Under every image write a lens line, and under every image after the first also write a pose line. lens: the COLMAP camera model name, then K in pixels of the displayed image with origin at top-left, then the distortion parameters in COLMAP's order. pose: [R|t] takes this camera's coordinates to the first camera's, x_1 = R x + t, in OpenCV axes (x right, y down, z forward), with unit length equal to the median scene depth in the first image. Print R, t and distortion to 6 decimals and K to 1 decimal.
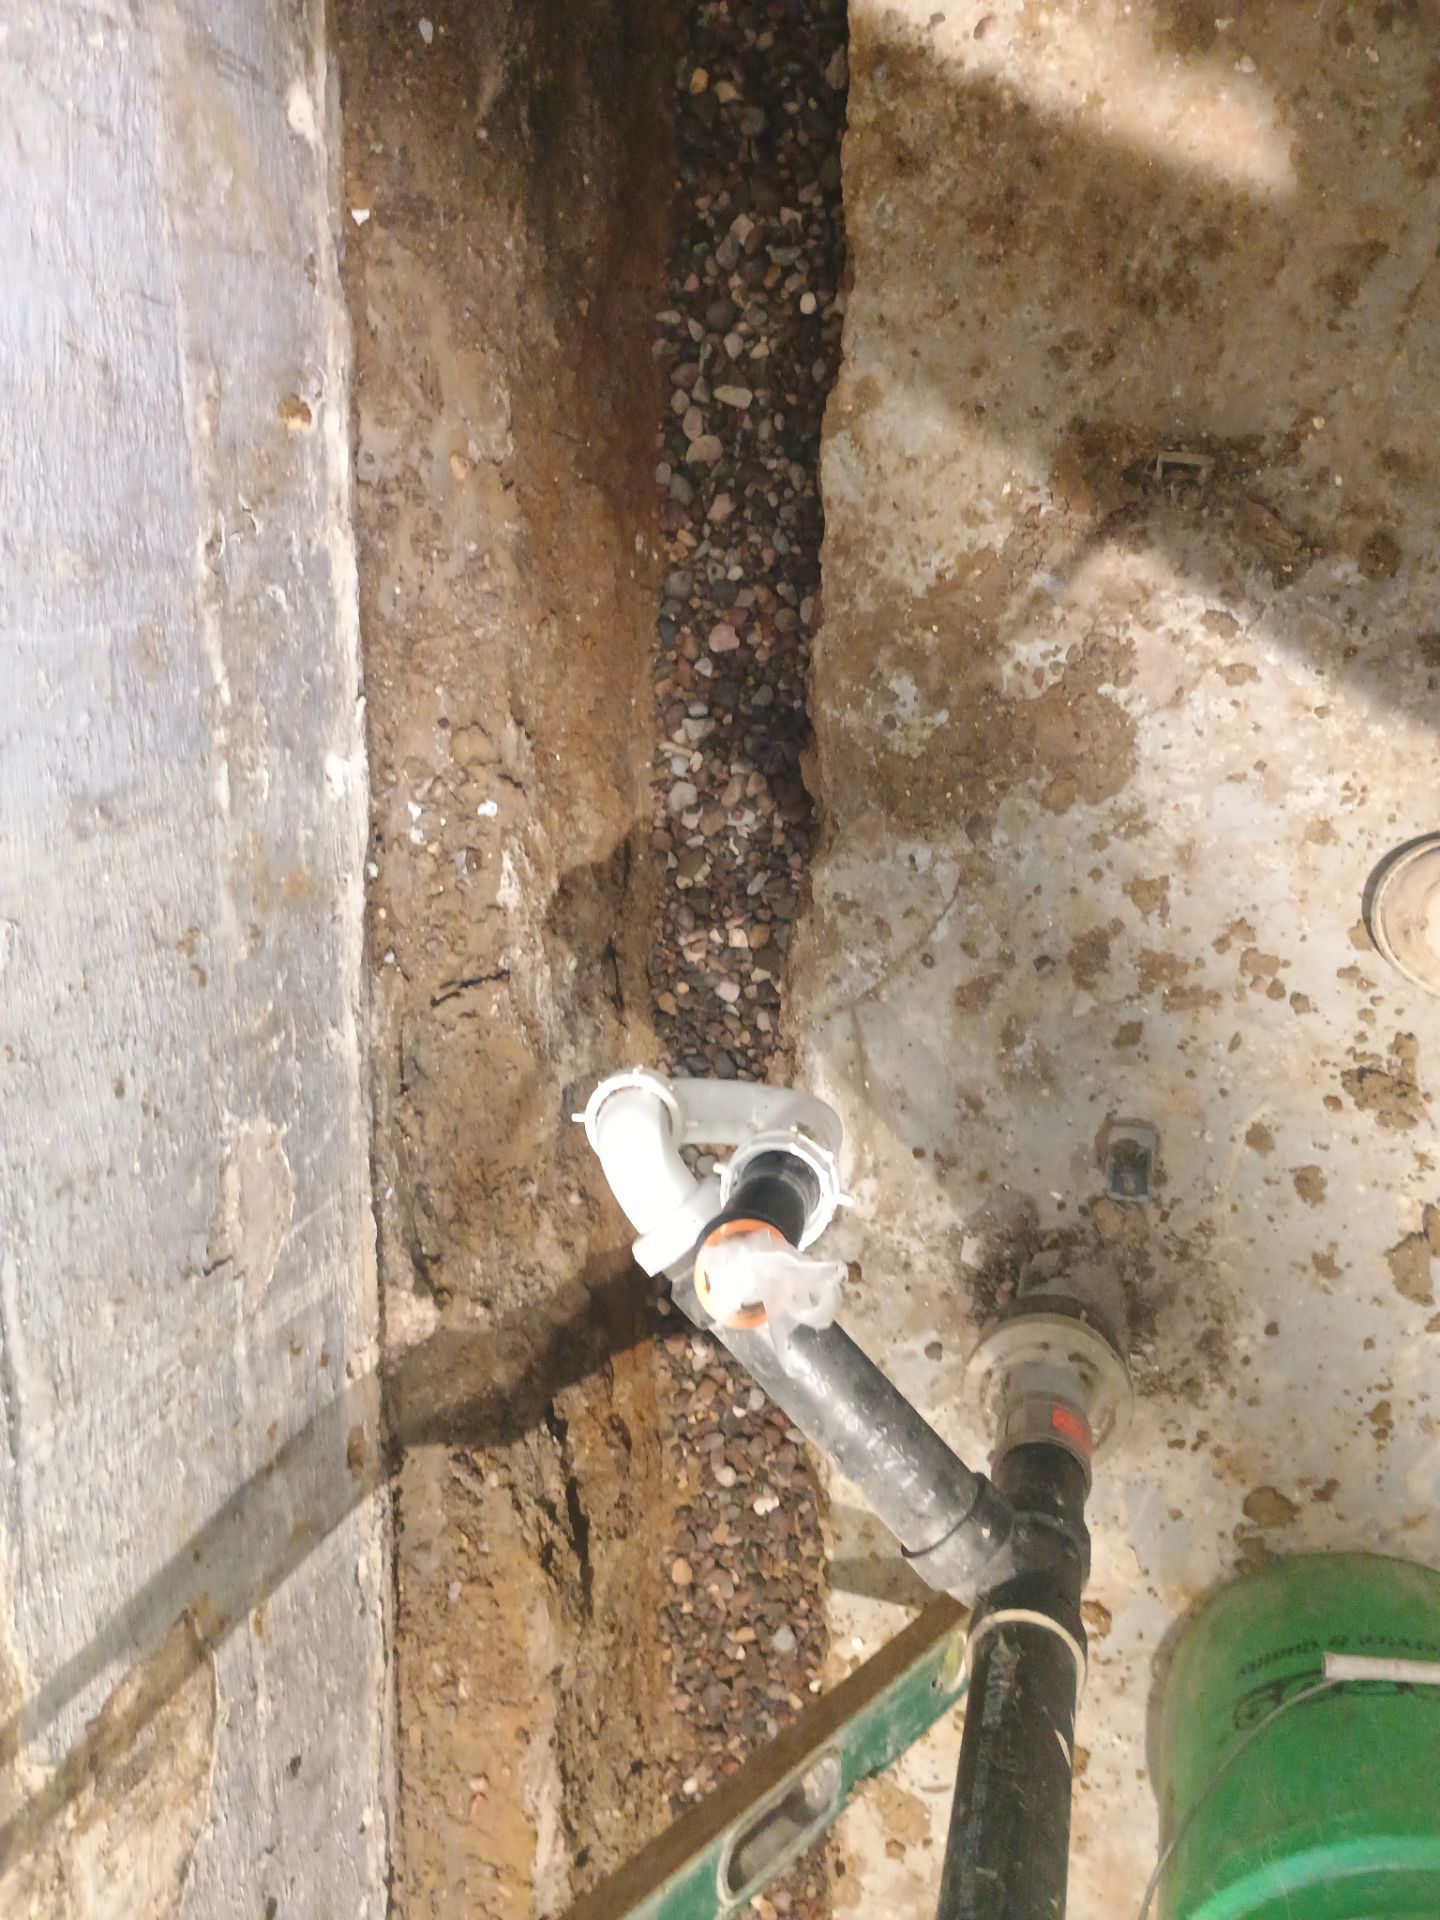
lens RADIAL K [[1634.3, 0, 720.0], [0, 1634.3, 960.0], [0, 0, 1]] dist [0.033824, -0.057932]
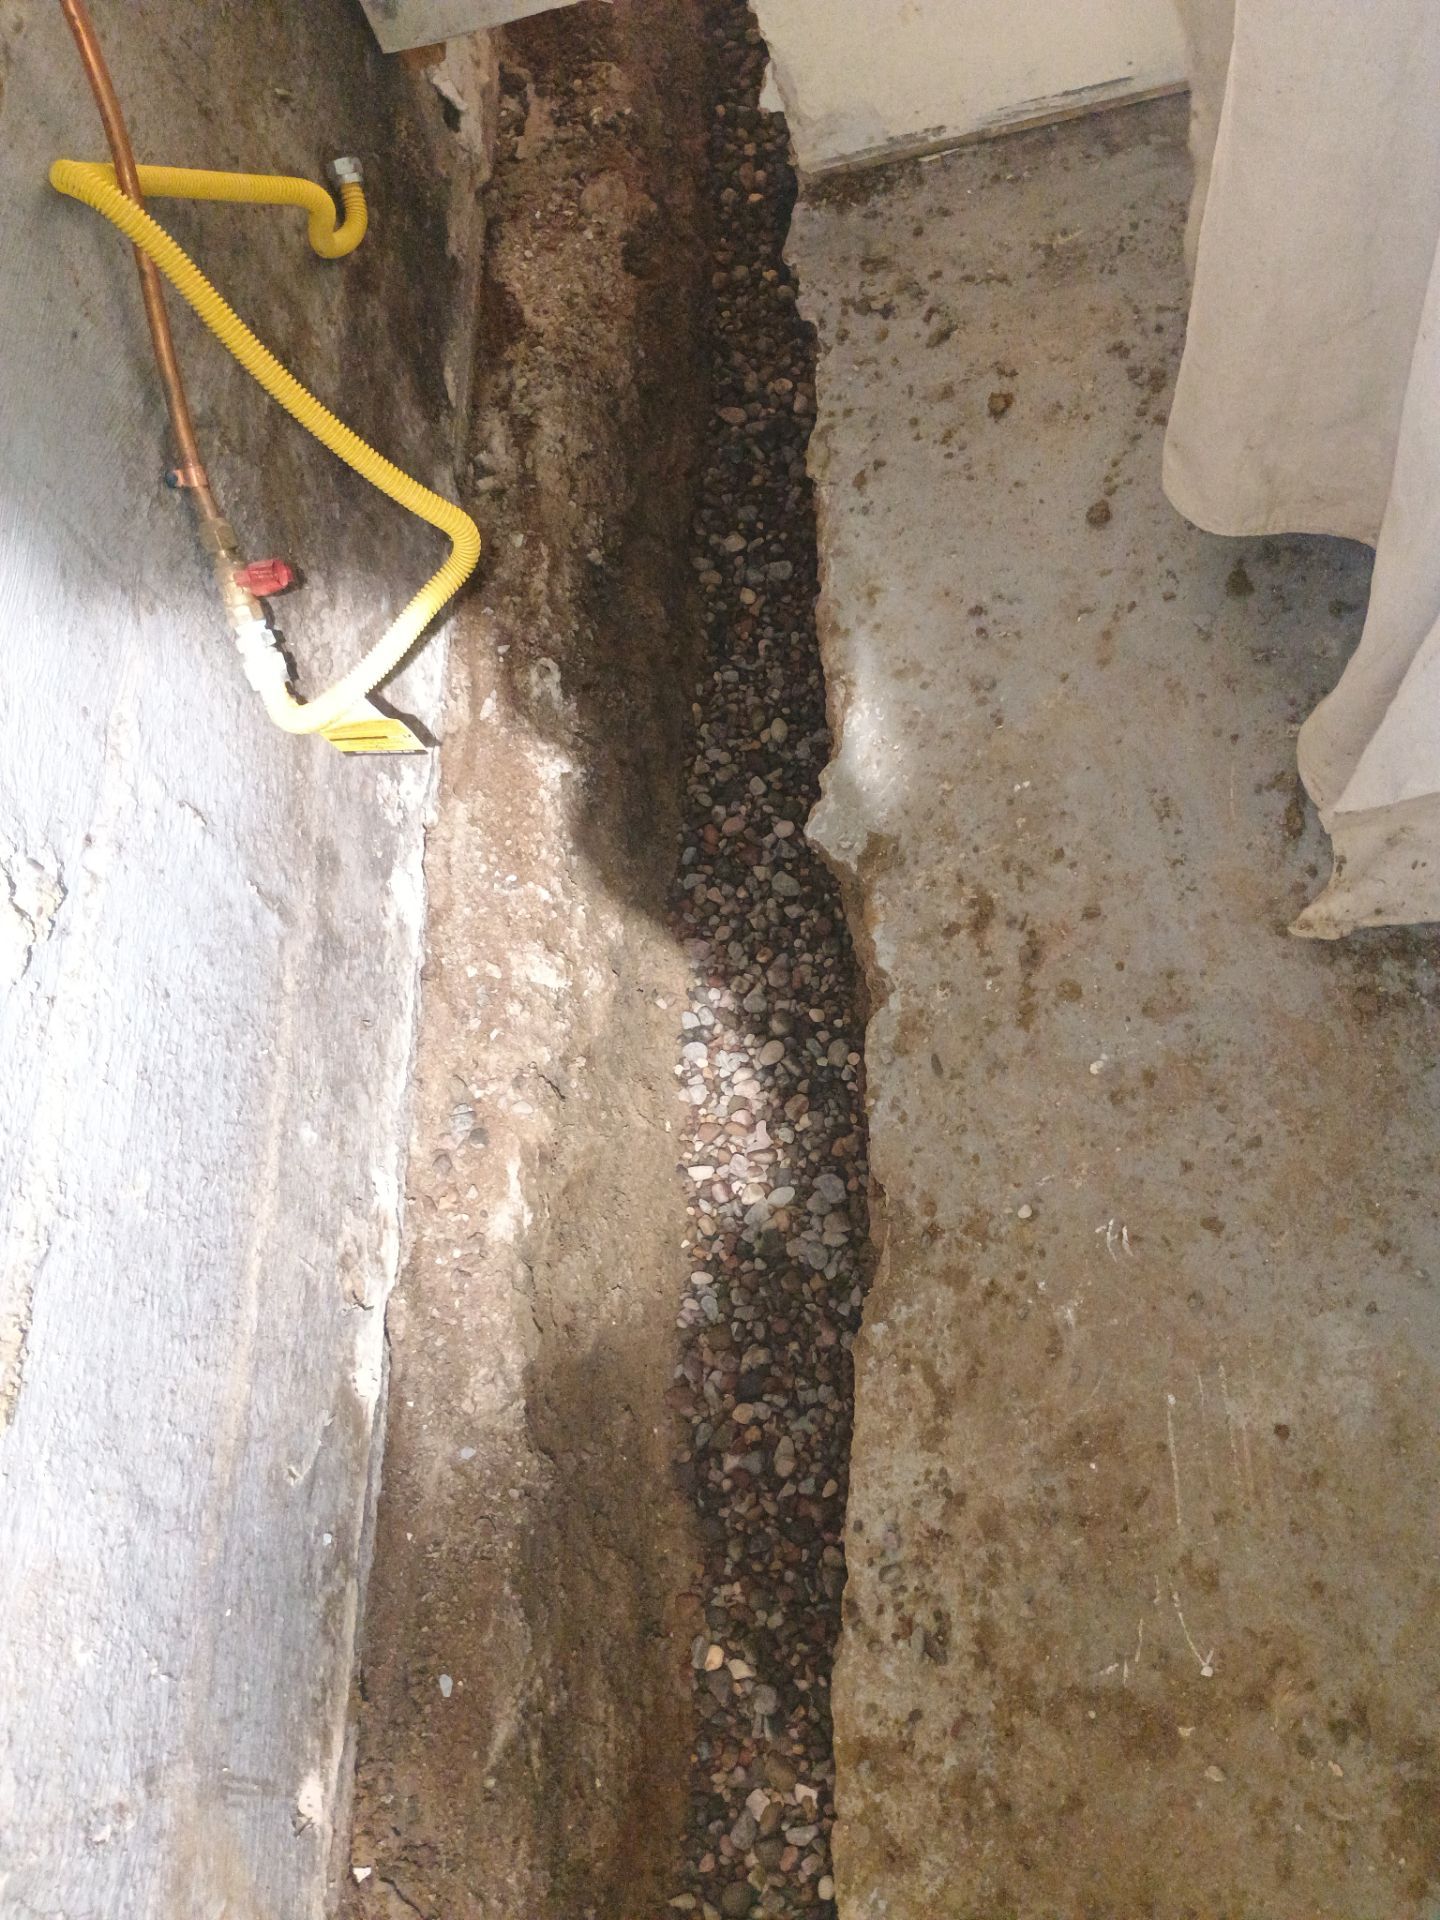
lens RADIAL K [[1637.7, 0, 720.0], [0, 1637.7, 960.0], [0, 0, 1]] dist [0.009032, -0.047540]
pose [[0.998653, -0.031997, -0.040848, 0.053911], [-0.002696, 0.754176, -0.656667, -0.202948], [0.051818, 0.655892, 0.753074, -0.098456]]
